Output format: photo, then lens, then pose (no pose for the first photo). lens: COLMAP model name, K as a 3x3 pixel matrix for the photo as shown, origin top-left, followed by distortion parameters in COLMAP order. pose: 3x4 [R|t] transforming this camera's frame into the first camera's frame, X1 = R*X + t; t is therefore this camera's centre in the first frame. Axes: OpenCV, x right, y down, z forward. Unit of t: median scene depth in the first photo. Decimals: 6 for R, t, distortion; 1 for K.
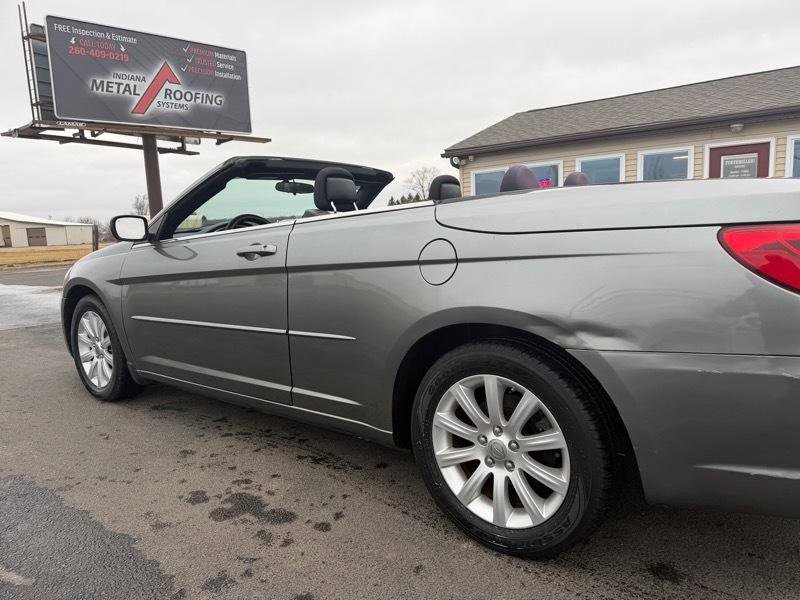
lens RADIAL K [[559.4, 0, 400.0], [0, 559.4, 300.0], [0, 0, 1]] dist [0.087762, -0.117363]
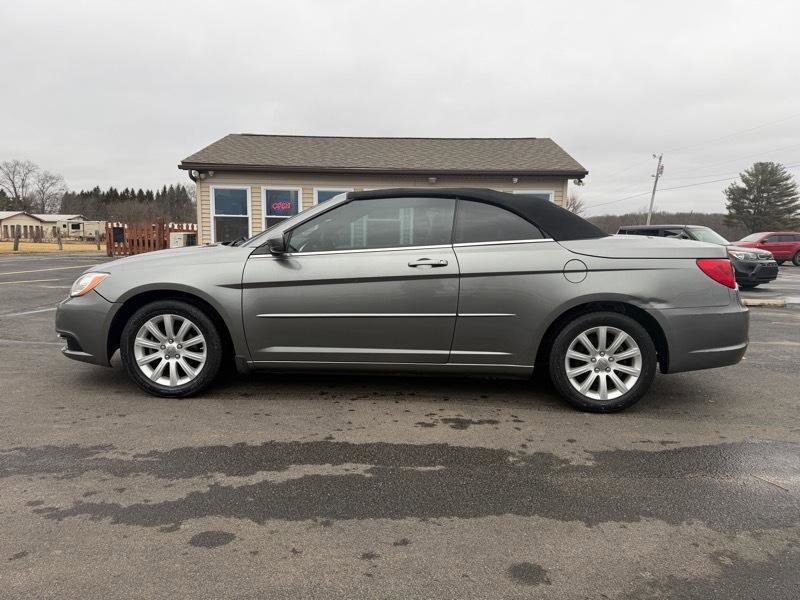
lens RADIAL K [[559.4, 0, 400.0], [0, 559.4, 300.0], [0, 0, 1]] dist [0.087762, -0.117363]
pose [[0.797654, -0.015674, 0.602911, -1.055949], [0.030845, 0.999414, -0.014827, 0.028217], [-0.602326, 0.030423, 0.797670, -0.134118]]
